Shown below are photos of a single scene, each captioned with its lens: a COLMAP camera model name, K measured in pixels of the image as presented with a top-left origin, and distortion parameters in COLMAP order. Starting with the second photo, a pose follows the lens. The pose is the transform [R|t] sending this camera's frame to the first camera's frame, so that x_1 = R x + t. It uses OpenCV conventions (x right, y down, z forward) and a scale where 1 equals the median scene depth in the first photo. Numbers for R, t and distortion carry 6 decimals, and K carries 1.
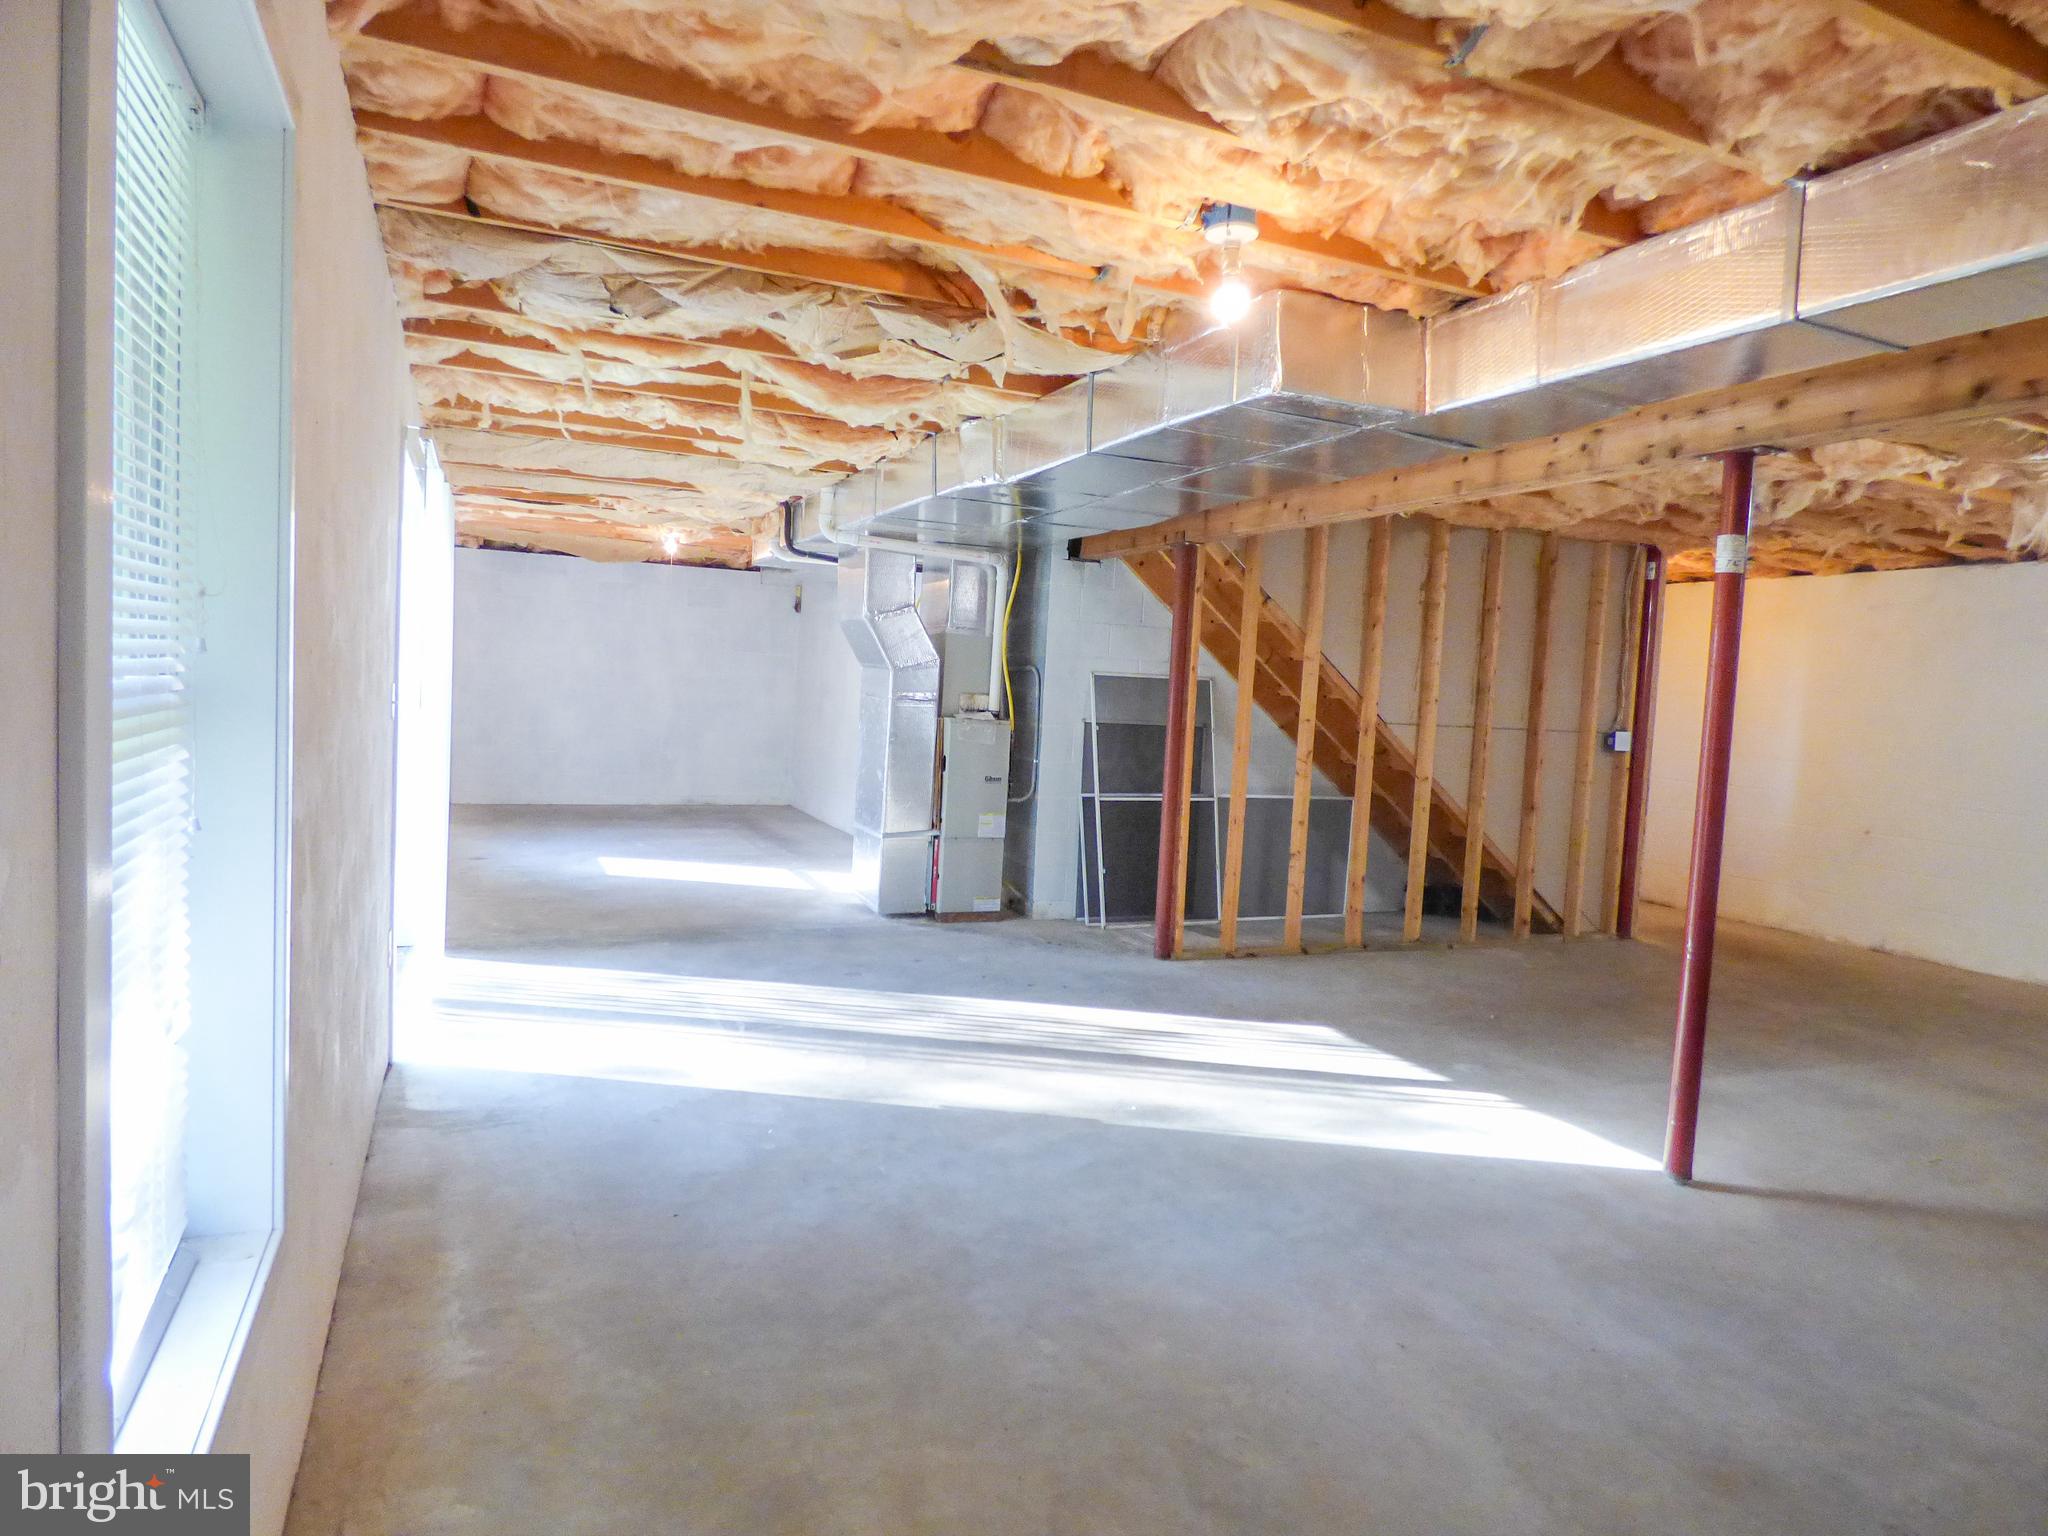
lens RADIAL K [[1227.8, 0, 1024.0], [0, 1227.8, 768.0], [0, 0, 1]] dist [-0.013282, -0.000042]
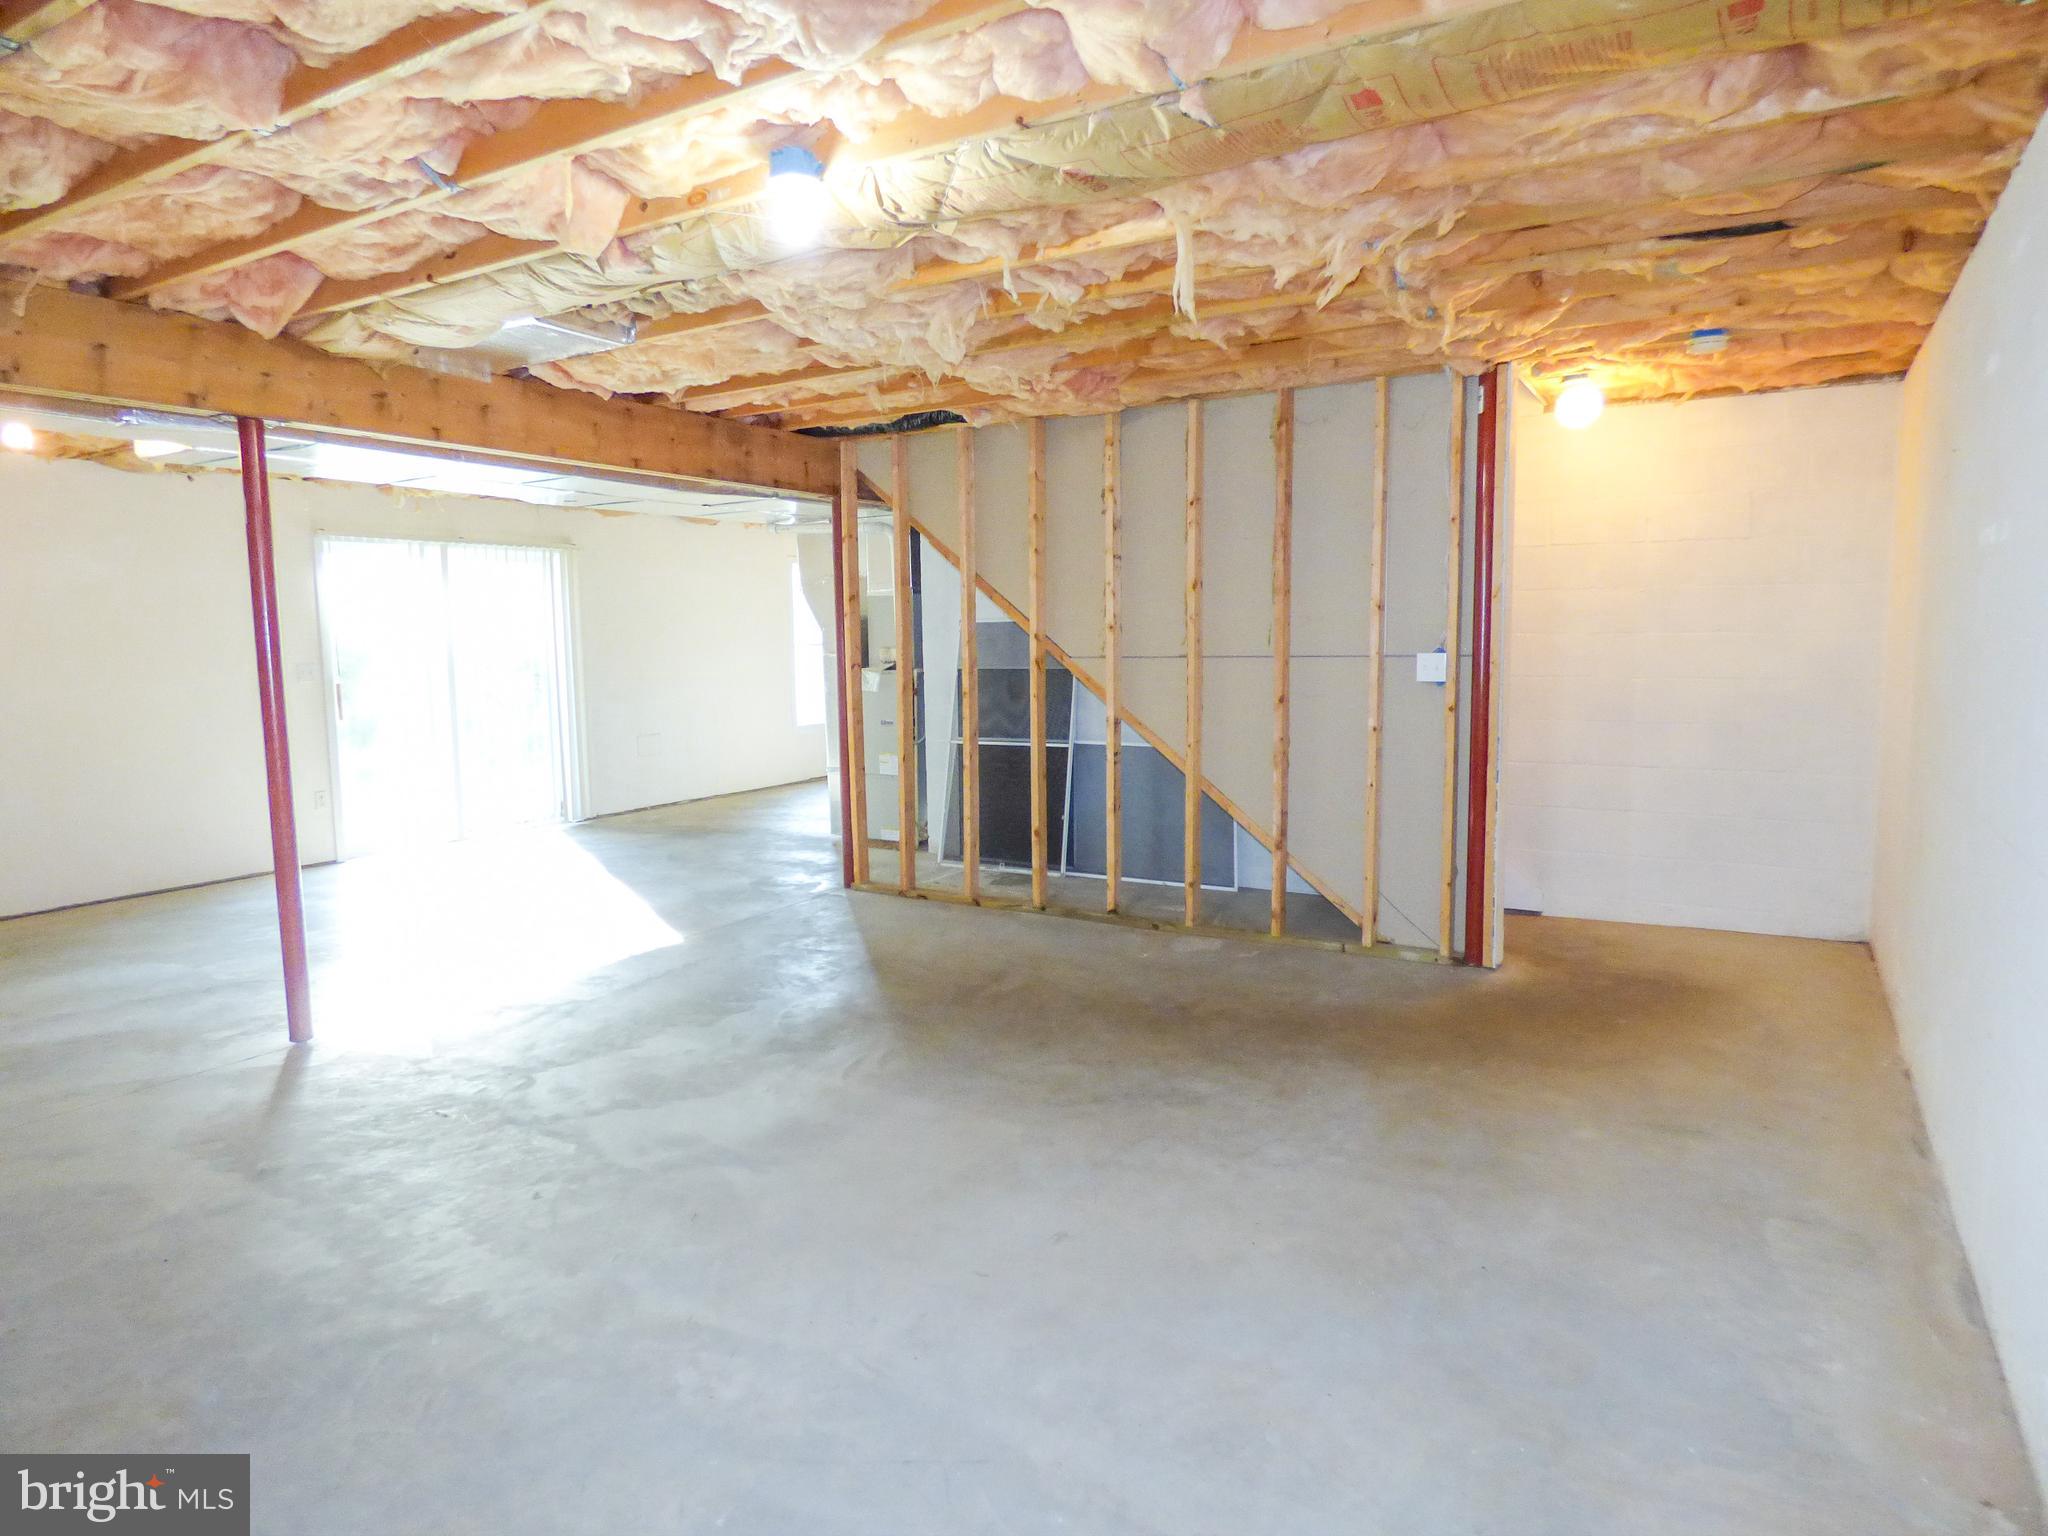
lens RADIAL K [[1227.8, 0, 1024.0], [0, 1227.8, 768.0], [0, 0, 1]] dist [-0.013282, -0.000042]
pose [[0.582727, 0.029198, -0.812144, 0.895379], [-0.012448, 0.999558, 0.027004, 0.017715], [0.812573, -0.005627, 0.582832, 0.436704]]
